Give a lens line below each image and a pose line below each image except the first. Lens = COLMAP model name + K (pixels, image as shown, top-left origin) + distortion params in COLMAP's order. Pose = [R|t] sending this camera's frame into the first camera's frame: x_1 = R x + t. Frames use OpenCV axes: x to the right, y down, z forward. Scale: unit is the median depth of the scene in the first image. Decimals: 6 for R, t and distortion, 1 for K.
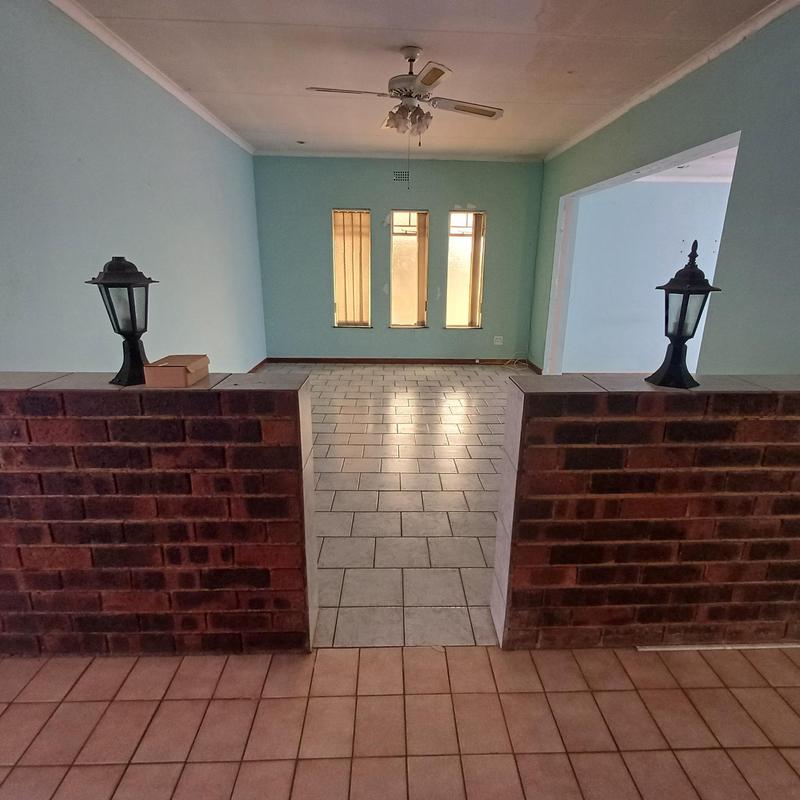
lens RADIAL K [[487.2, 0, 411.3], [0, 487.2, 407.1], [0, 0, 1]] dist [0.010584, -0.006797]
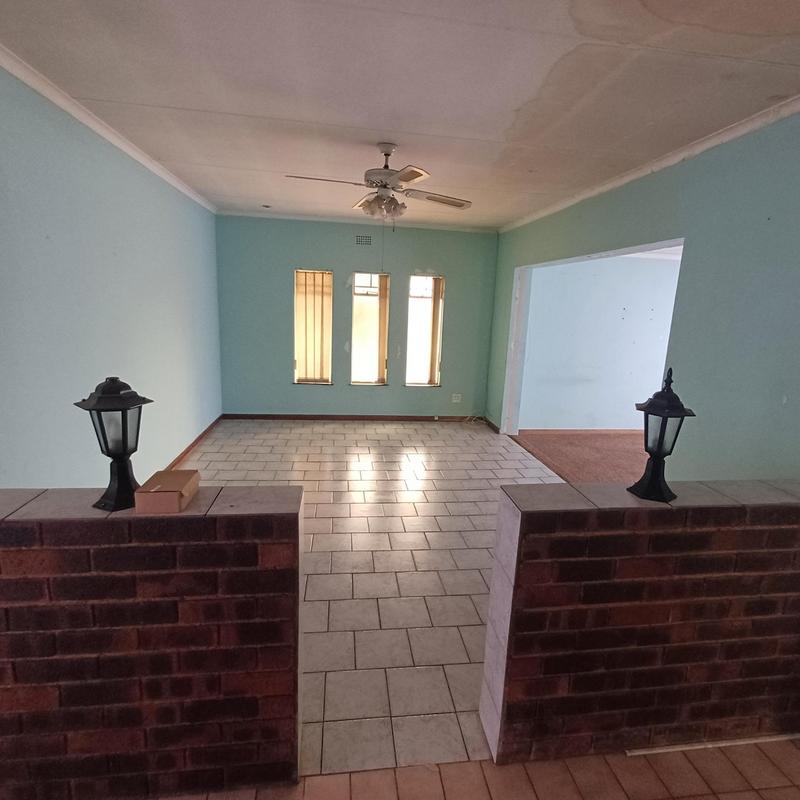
lens RADIAL K [[487.2, 0, 411.3], [0, 487.2, 407.1], [0, 0, 1]] dist [0.010584, -0.006797]
pose [[0.994342, 0.007305, 0.105973, -0.050343], [0.001062, 0.996899, -0.078690, -0.076758], [-0.106219, 0.078358, 0.991251, -0.006619]]
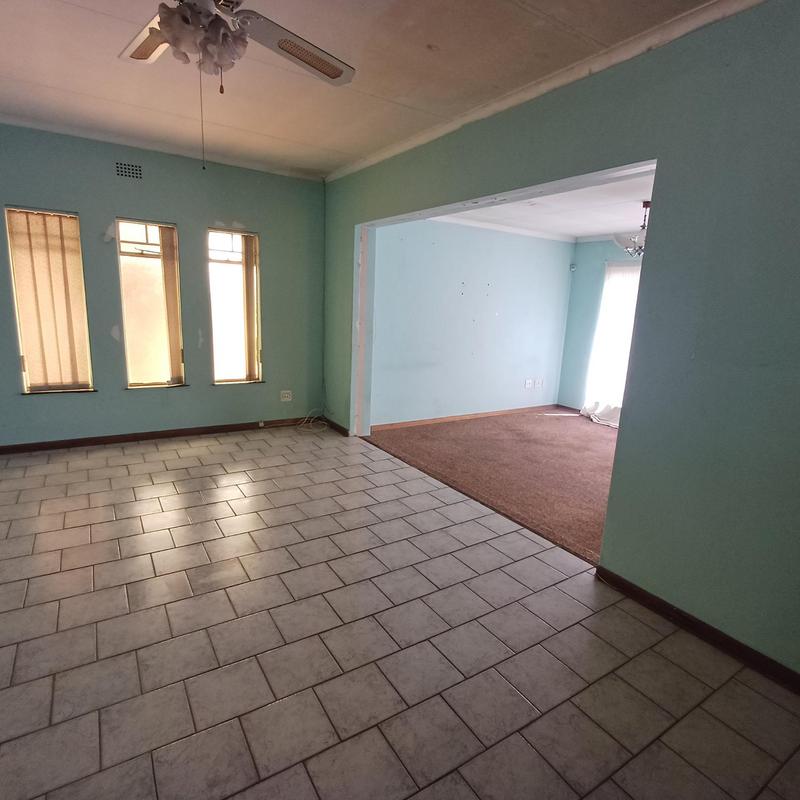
lens RADIAL K [[487.2, 0, 411.3], [0, 487.2, 407.1], [0, 0, 1]] dist [0.010584, -0.006797]
pose [[0.859775, -0.082798, 0.503915, -0.097697], [0.112829, 0.993182, -0.029319, -0.148042], [-0.498052, 0.082065, 0.863255, 0.442409]]
